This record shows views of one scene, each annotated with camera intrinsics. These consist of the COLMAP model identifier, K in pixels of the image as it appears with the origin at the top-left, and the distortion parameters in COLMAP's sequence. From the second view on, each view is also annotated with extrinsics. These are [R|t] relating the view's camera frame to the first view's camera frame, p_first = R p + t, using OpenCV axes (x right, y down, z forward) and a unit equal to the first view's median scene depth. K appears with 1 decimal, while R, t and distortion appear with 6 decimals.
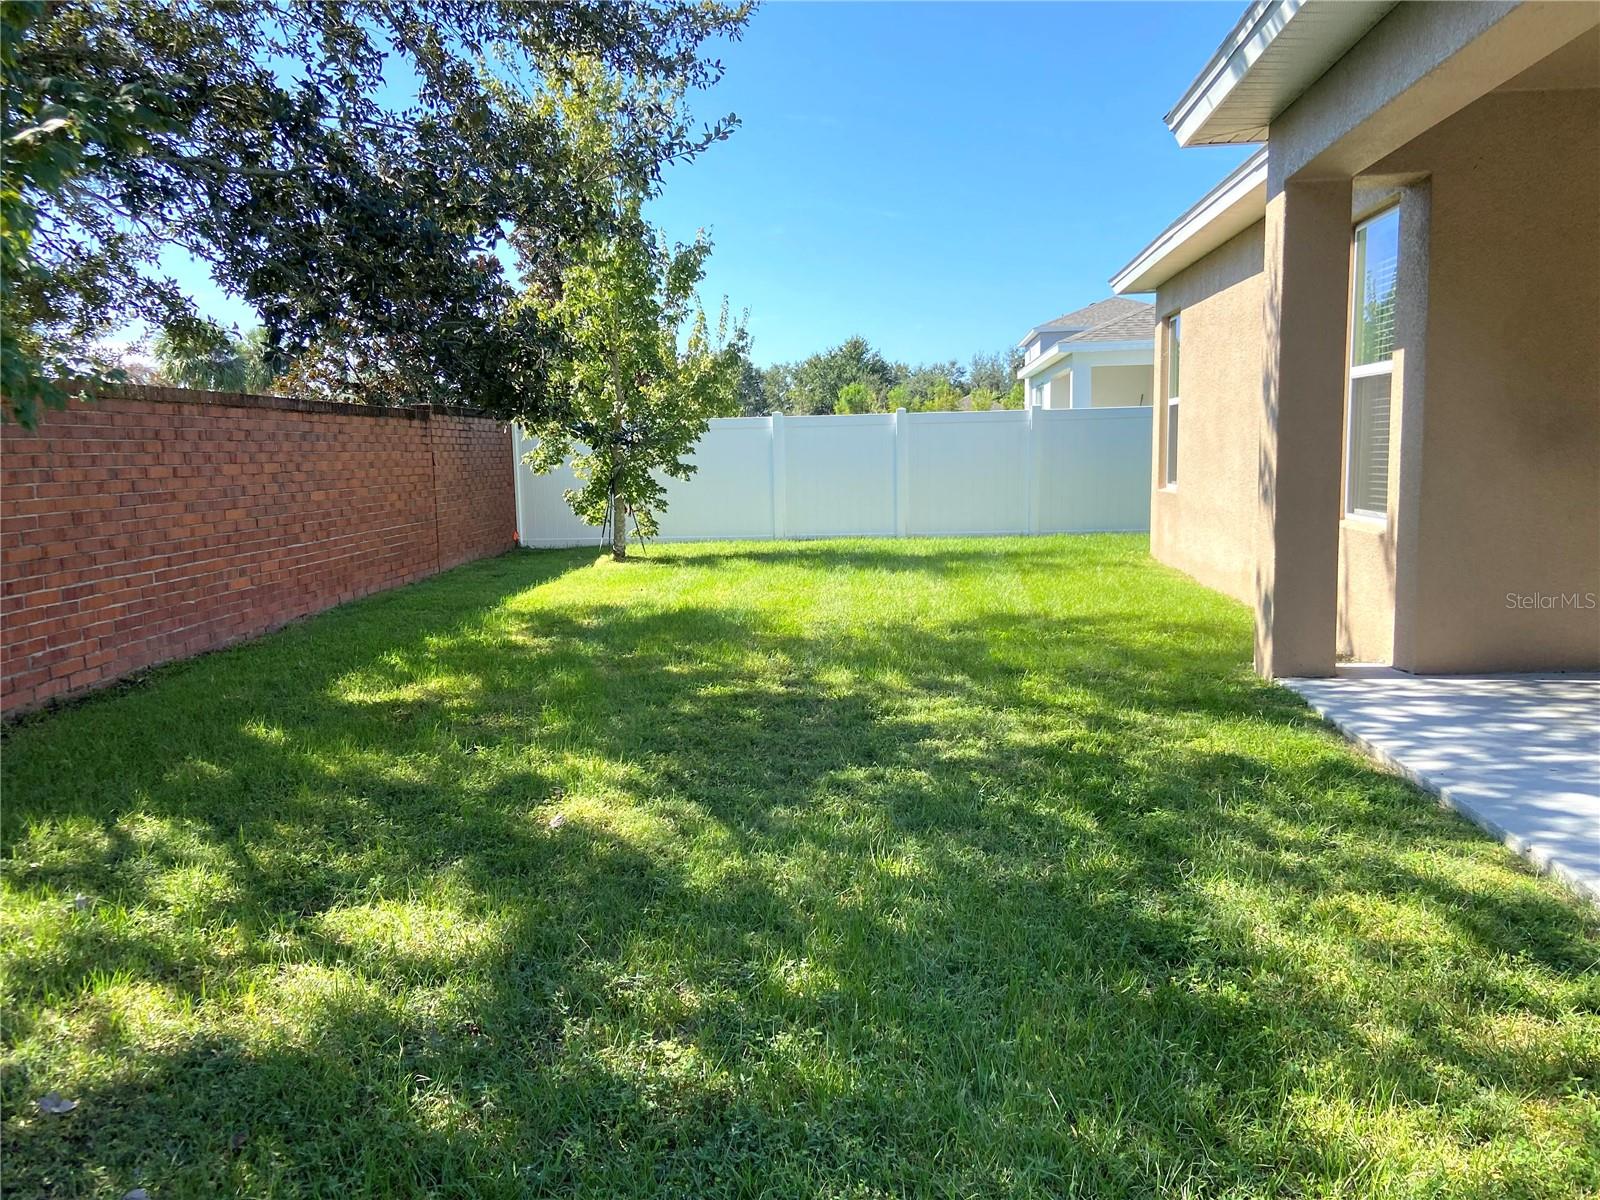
lens RADIAL K [[1230.2, 0, 795.8], [0, 1230.2, 592.8], [0, 0, 1]] dist [0.056862, -0.023360]
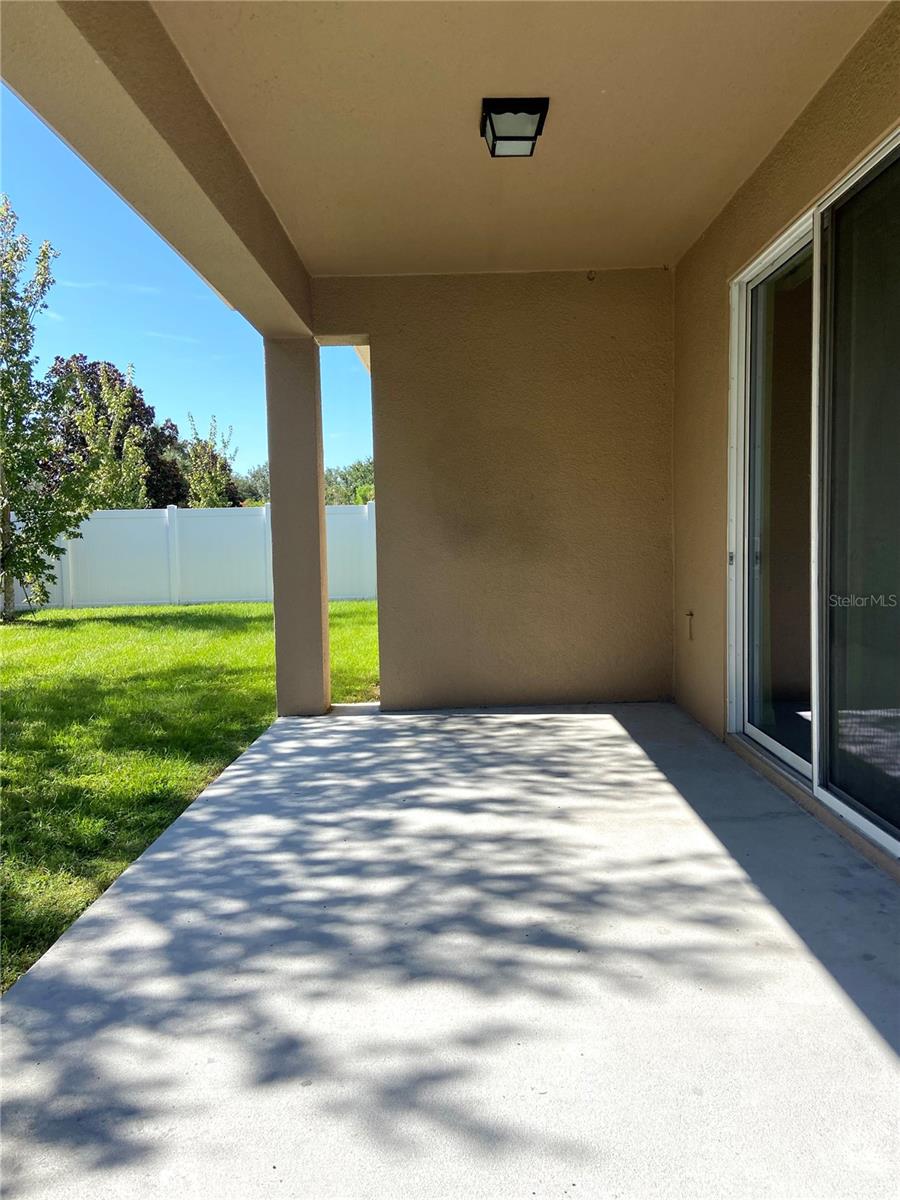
lens RADIAL K [[922.7, 0, 456.1], [0, 922.7, 601.7], [0, 0, 1]] dist [0.056862, -0.023360]
pose [[0.992818, -0.008774, 0.119310, 0.210510], [0.013643, 0.999104, -0.040055, -0.004827], [-0.118852, 0.041395, 0.992049, 0.009447]]
